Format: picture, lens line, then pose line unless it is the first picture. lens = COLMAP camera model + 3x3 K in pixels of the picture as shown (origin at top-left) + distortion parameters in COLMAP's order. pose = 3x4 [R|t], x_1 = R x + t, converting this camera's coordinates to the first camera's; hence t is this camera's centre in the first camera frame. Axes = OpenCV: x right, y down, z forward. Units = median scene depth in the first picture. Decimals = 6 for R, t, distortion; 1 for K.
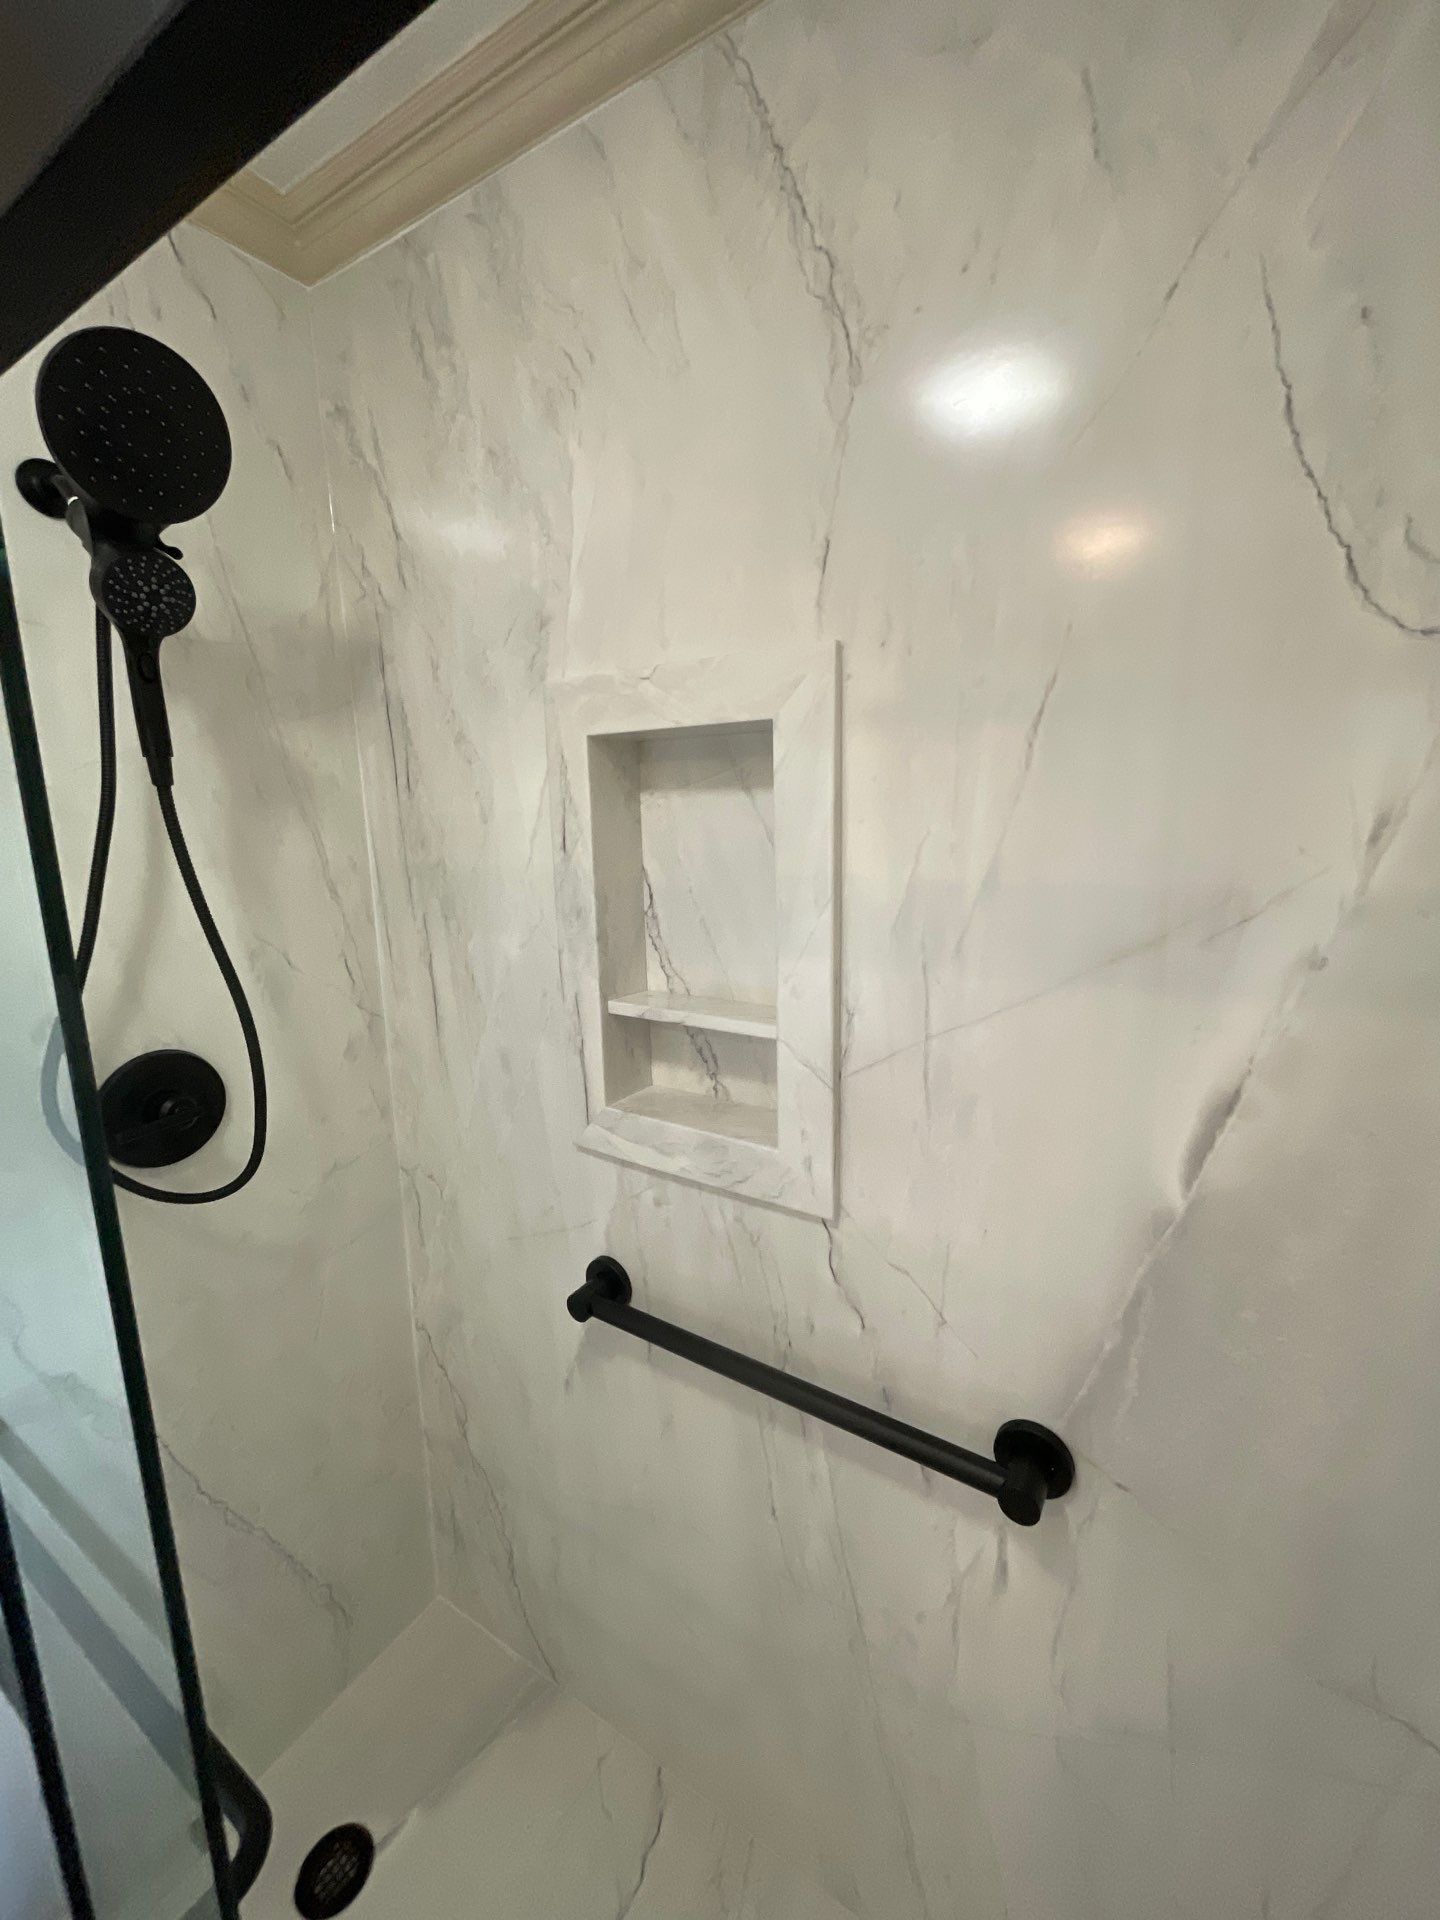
lens RADIAL K [[778.5, 0, 724.5], [0, 778.5, 955.9], [0, 0, 1]] dist [-0.003989, 0.000082]
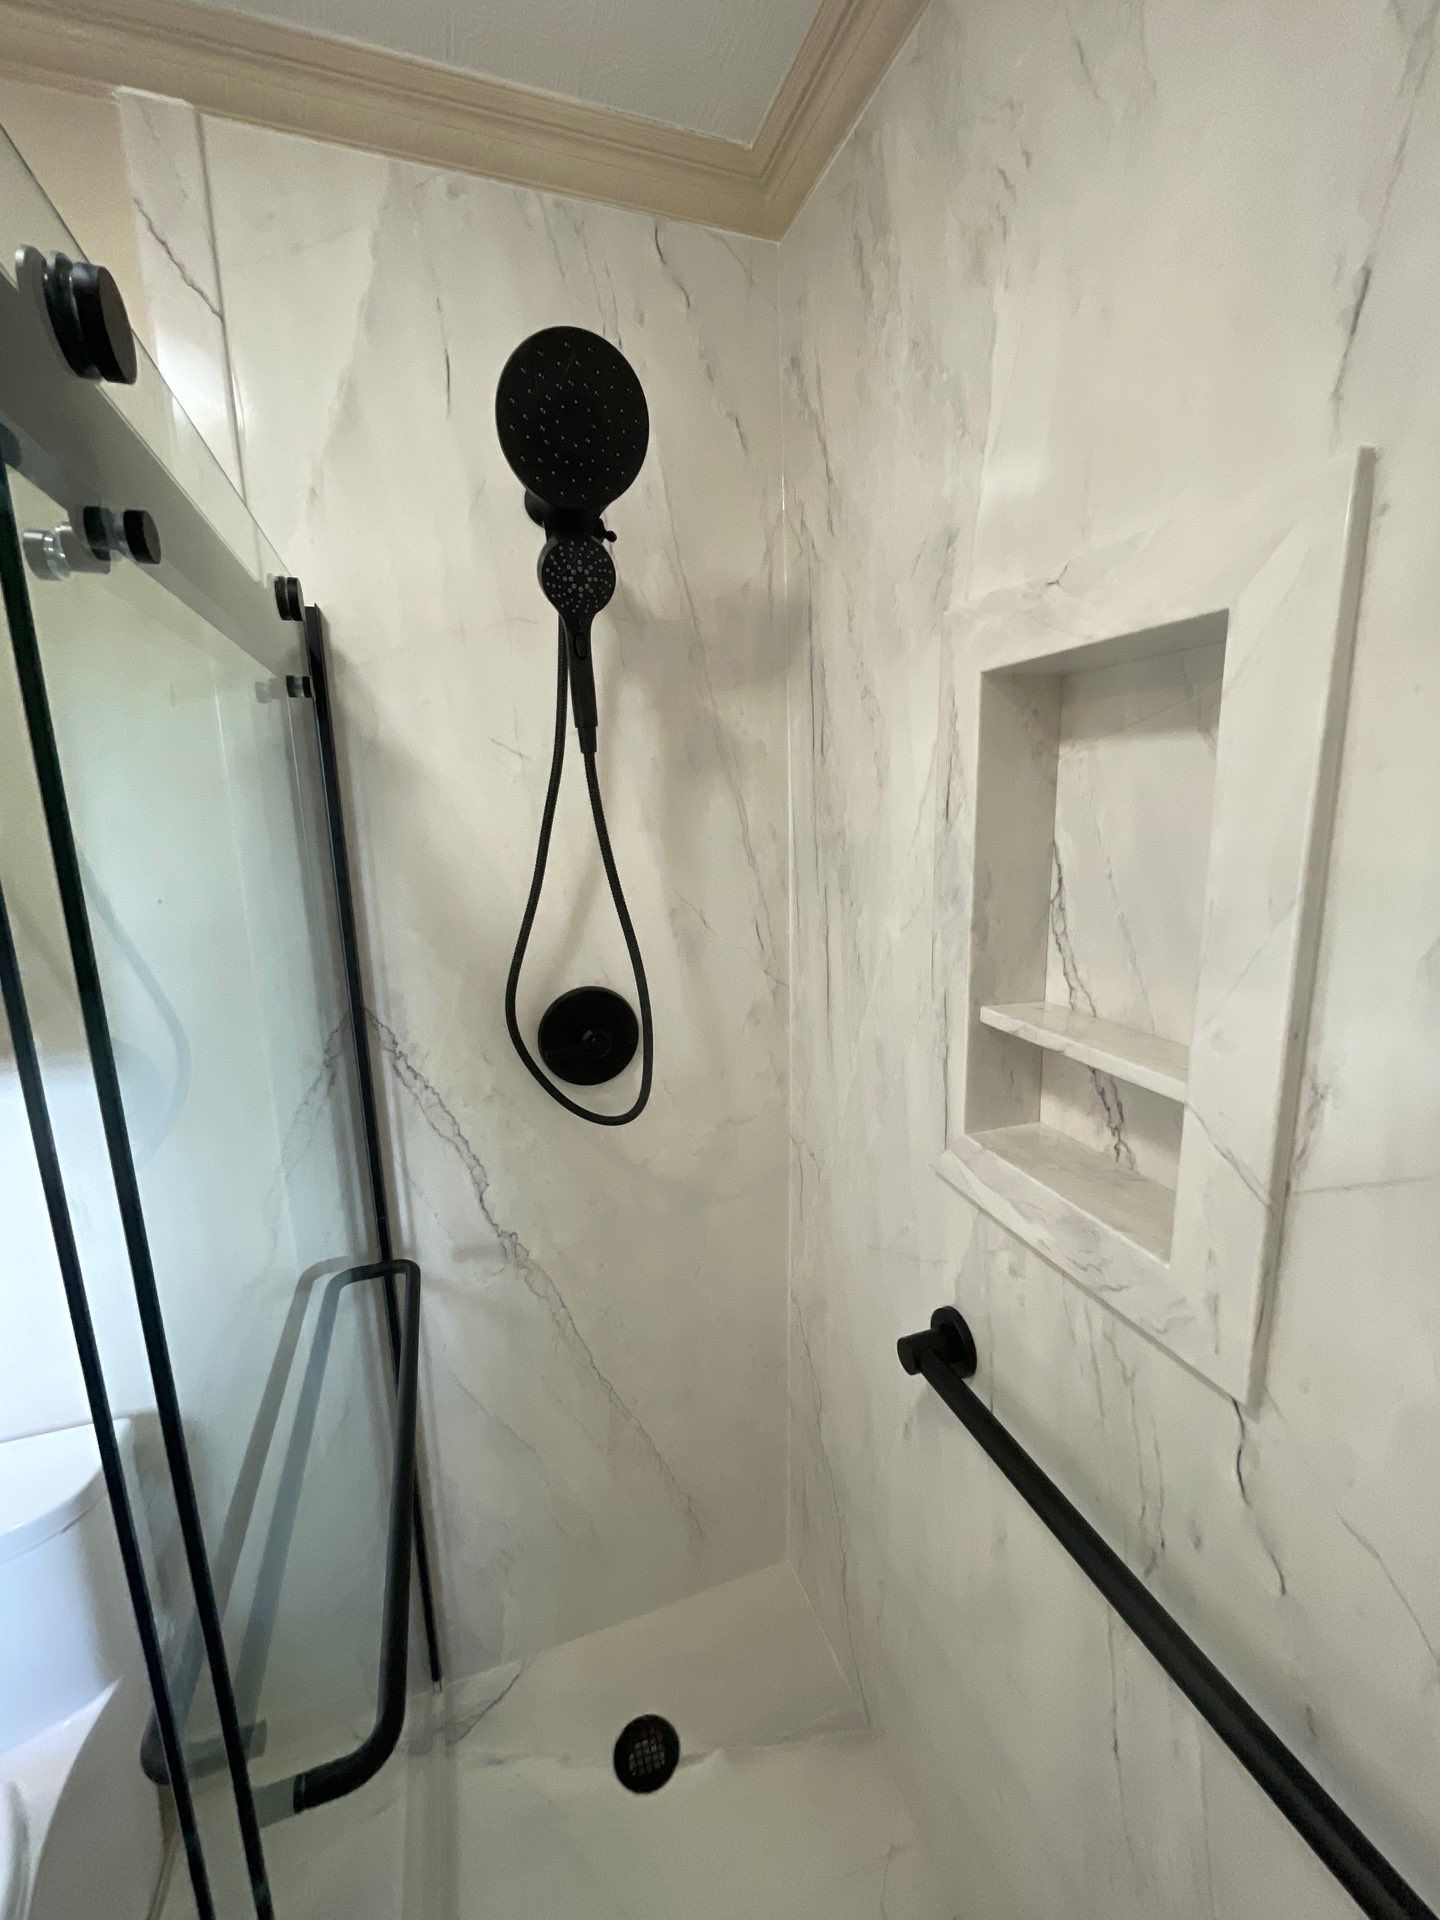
lens RADIAL K [[778.5, 0, 724.5], [0, 778.5, 955.9], [0, 0, 1]] dist [-0.003989, 0.000082]
pose [[0.785523, 0.121033, -0.606881, 0.125191], [-0.105394, 0.992525, 0.061527, -0.015890], [0.609792, 0.015631, 0.792407, 0.201910]]
